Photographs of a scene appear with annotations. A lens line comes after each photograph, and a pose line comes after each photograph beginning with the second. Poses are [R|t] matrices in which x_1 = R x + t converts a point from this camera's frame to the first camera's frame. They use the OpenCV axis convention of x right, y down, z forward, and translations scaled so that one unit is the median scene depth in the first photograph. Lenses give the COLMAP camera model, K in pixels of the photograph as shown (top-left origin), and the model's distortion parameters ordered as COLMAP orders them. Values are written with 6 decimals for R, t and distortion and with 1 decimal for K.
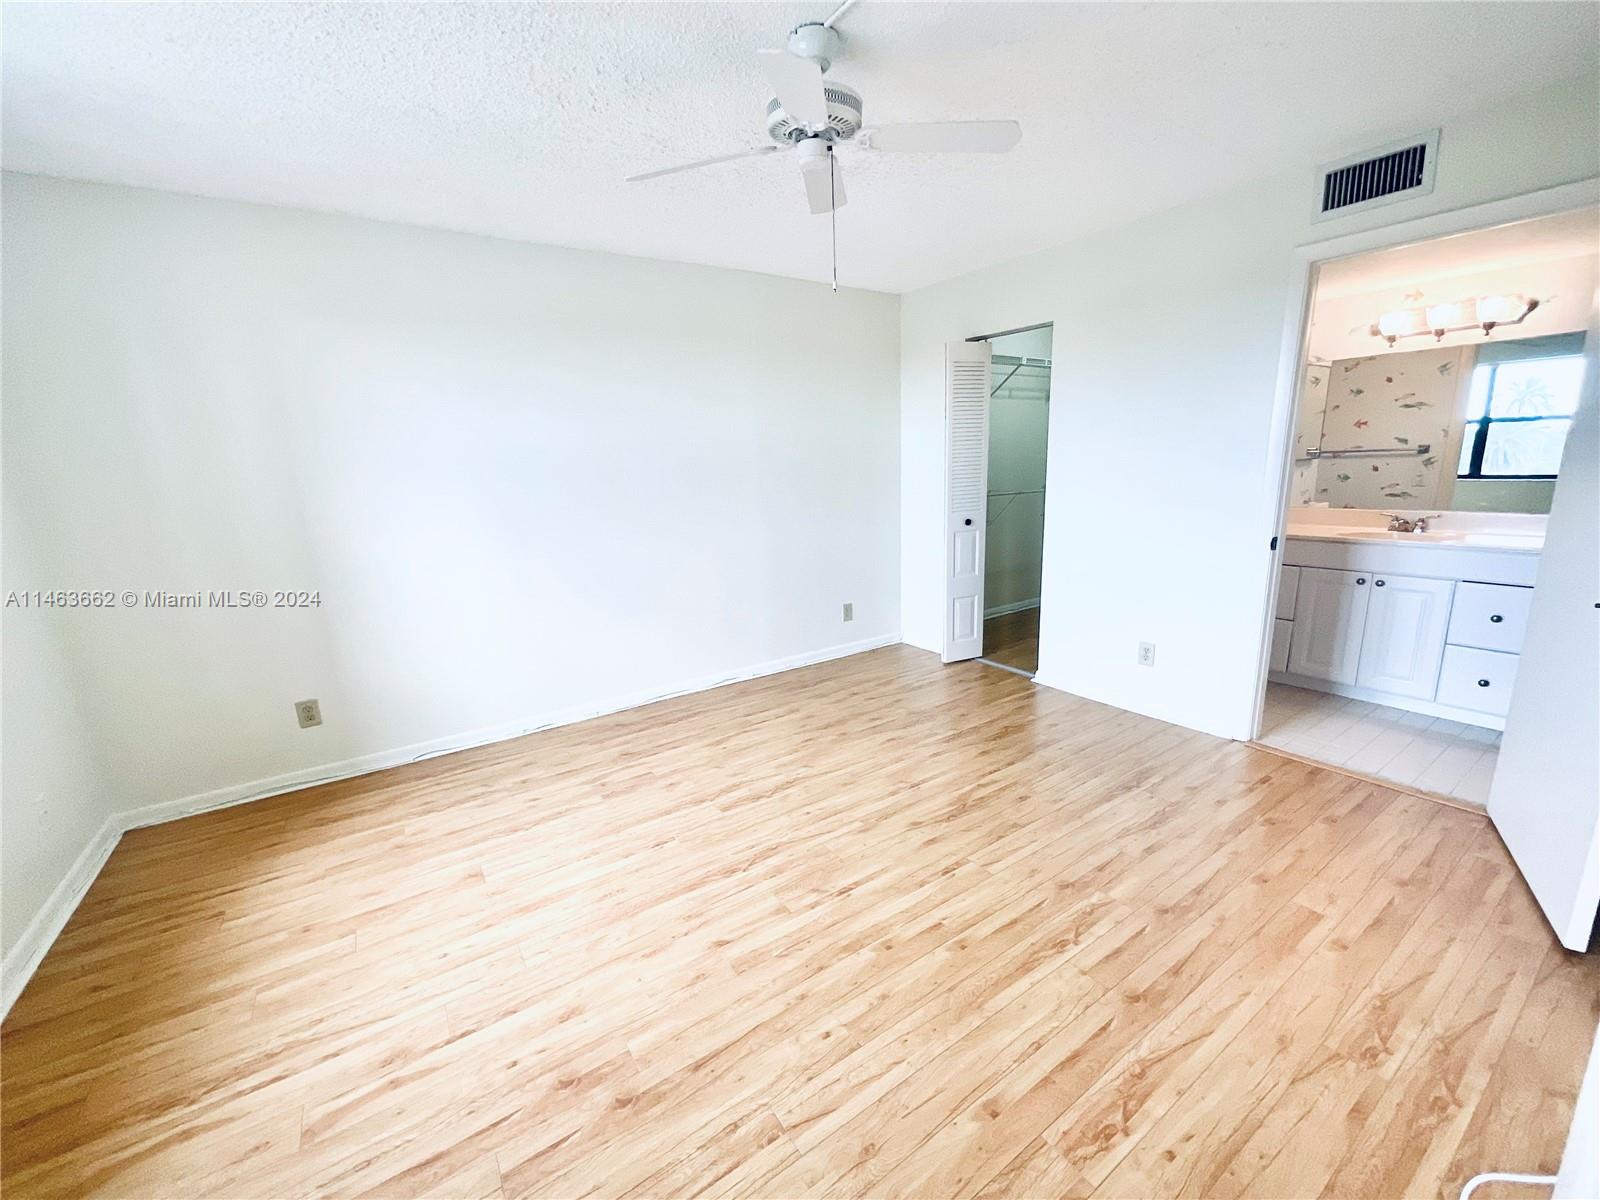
lens RADIAL K [[645.0, 0, 799.0], [0, 645.0, 602.0], [0, 0, 1]] dist [-0.010719, 0.006188]
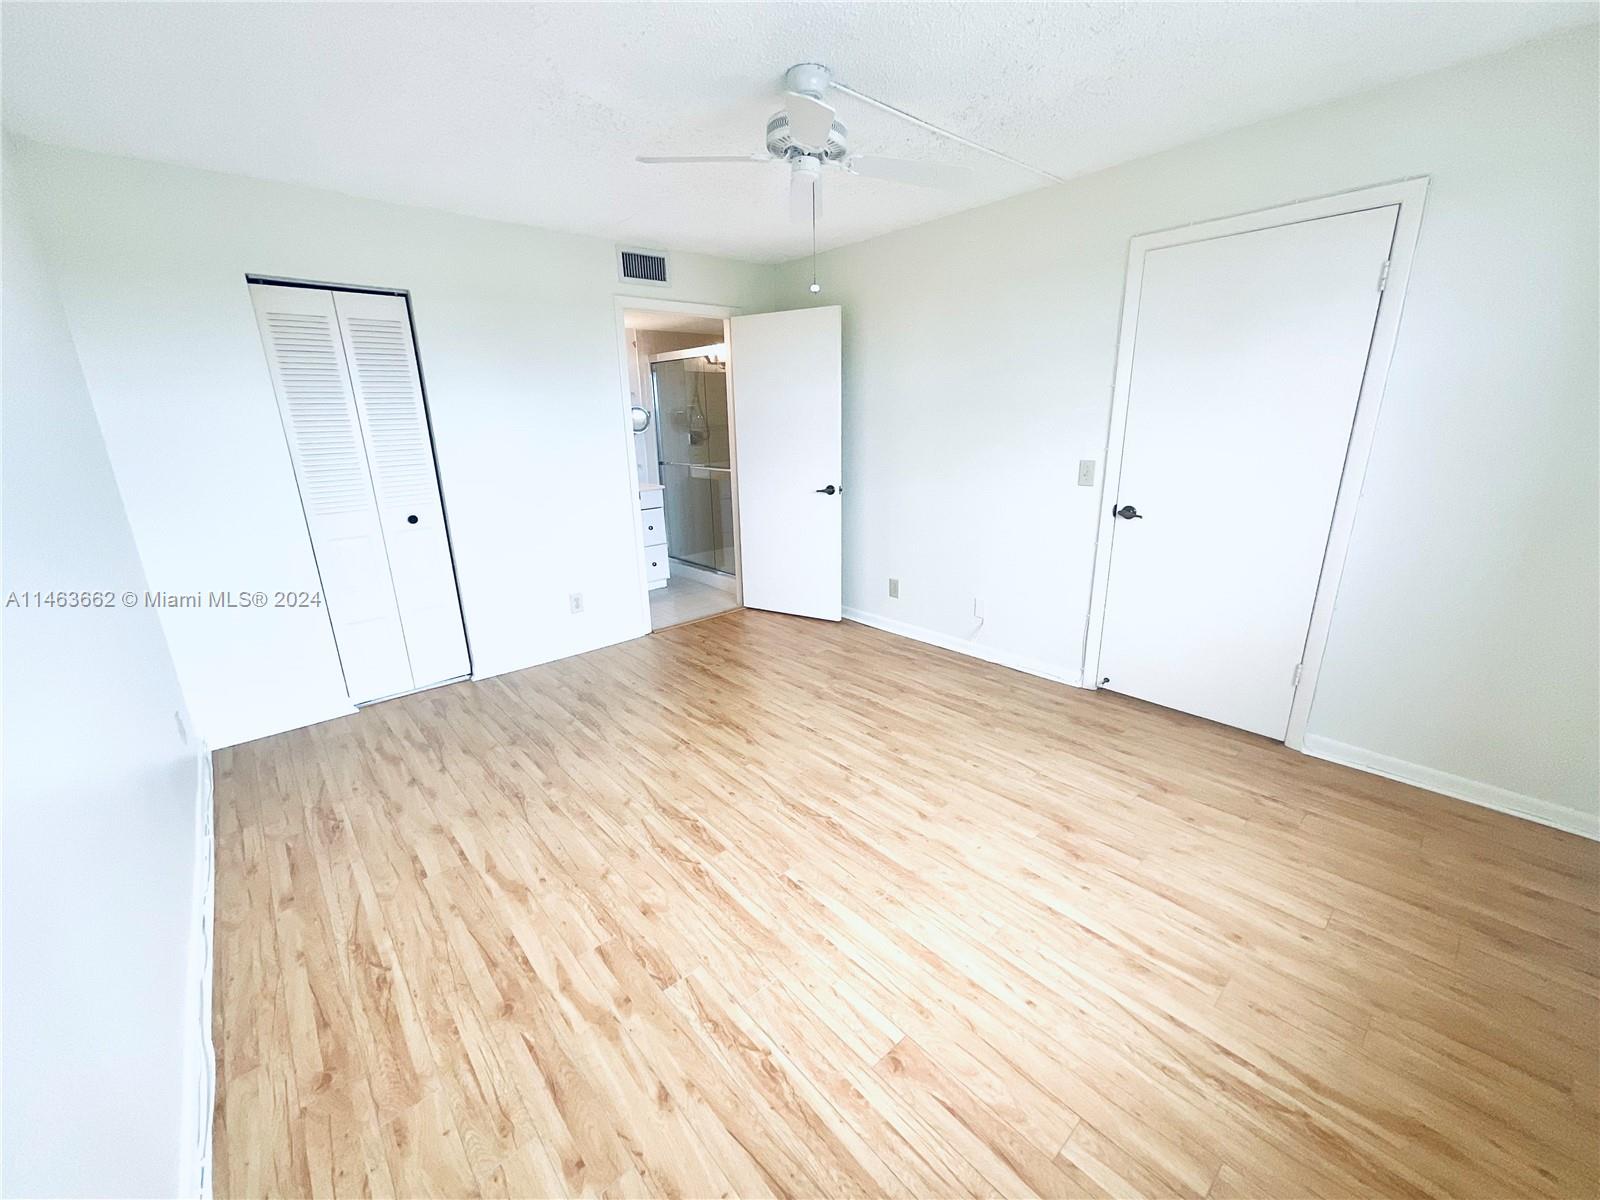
lens RADIAL K [[645.0, 0, 799.0], [0, 645.0, 602.0], [0, 0, 1]] dist [-0.010719, 0.006188]
pose [[-0.124922, -0.244554, 0.961555, -1.017423], [0.242090, 0.932341, 0.268575, -0.217531], [-0.962178, 0.266334, -0.057265, 1.011300]]
